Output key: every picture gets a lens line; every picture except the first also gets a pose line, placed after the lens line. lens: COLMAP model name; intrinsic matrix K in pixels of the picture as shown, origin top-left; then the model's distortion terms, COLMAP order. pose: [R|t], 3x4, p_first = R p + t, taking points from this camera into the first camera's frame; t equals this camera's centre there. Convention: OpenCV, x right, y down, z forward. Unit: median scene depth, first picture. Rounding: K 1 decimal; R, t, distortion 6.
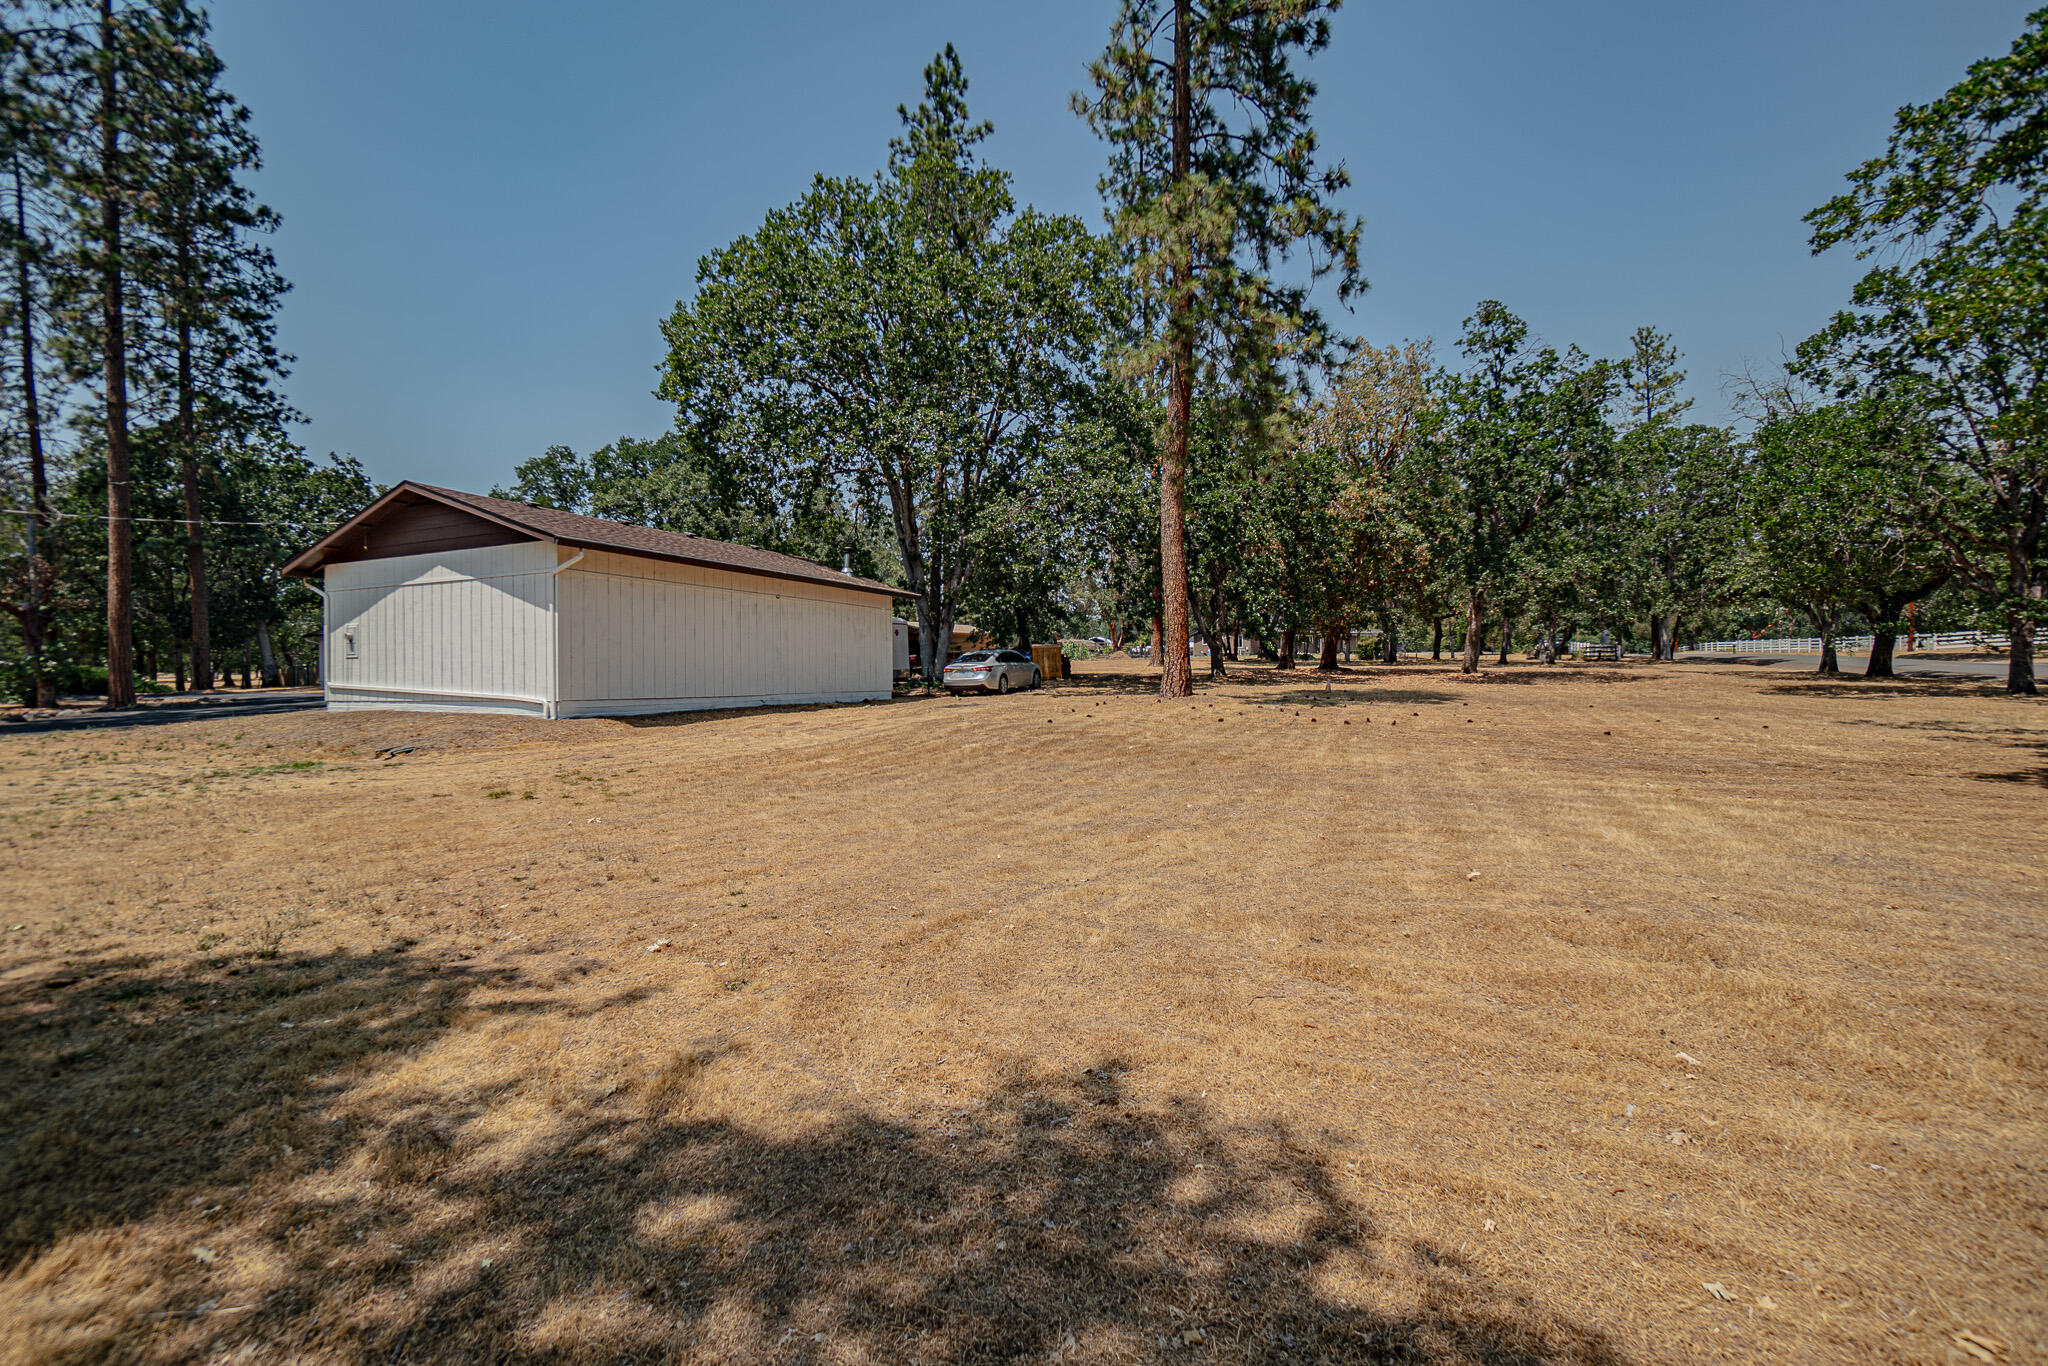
lens RADIAL K [[896.4, 0, 944.1], [0, 896.4, 677.6], [0, 0, 1]] dist [-0.016534, 0.013050]
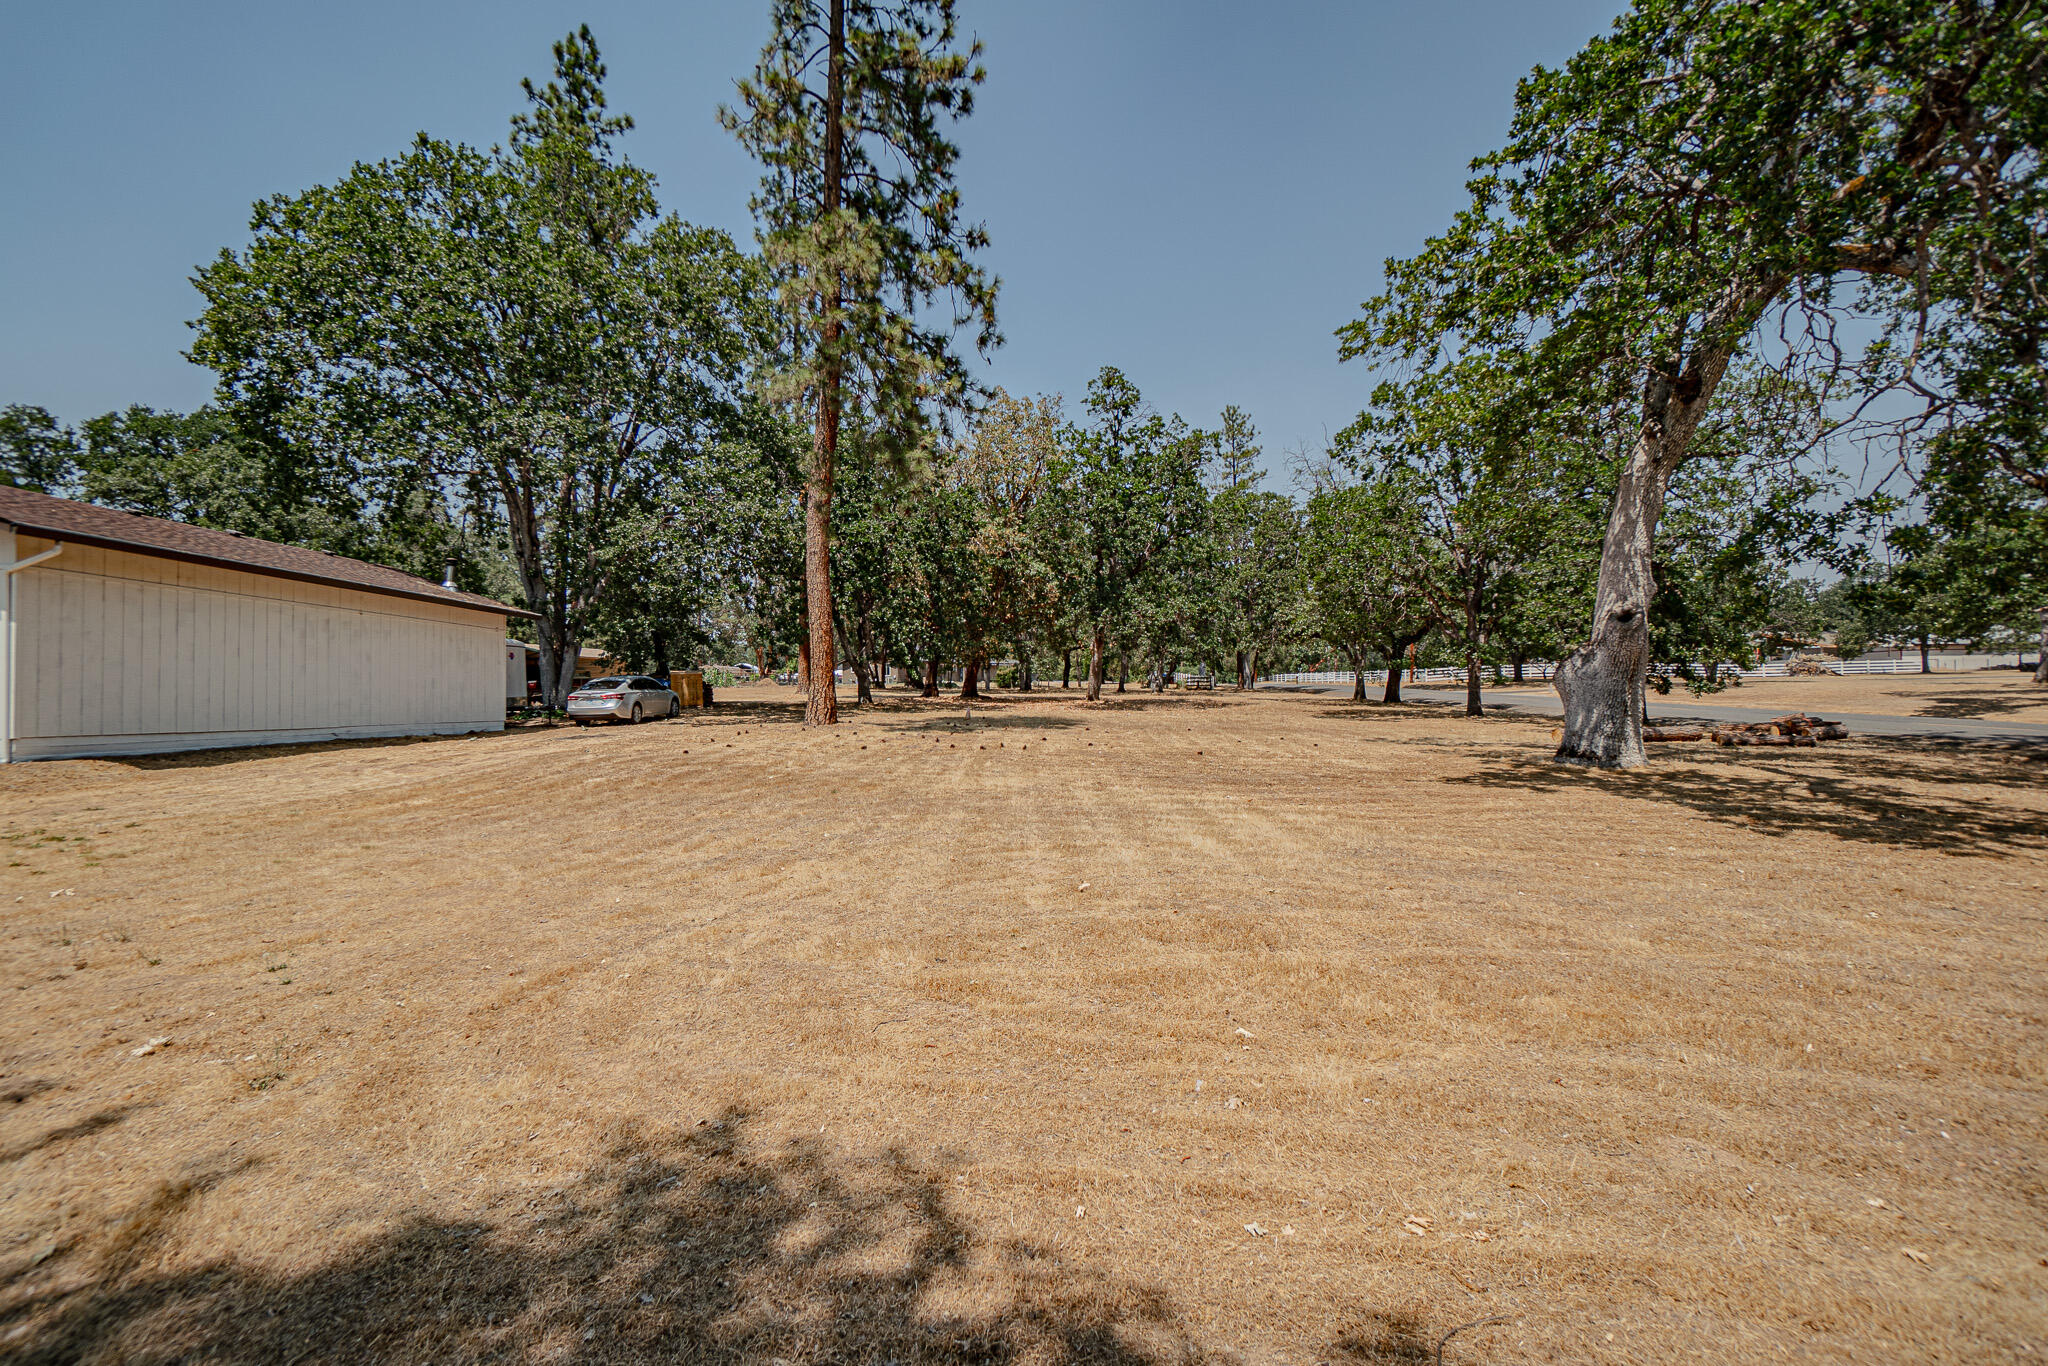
lens RADIAL K [[896.4, 0, 1058.8], [0, 896.4, 670.7], [0, 0, 1]] dist [-0.016534, 0.013050]
pose [[0.942531, 0.008690, 0.334004, 0.180090], [0.000241, 0.999644, -0.026691, -0.012434], [-0.334117, 0.025238, 0.942193, -0.026814]]
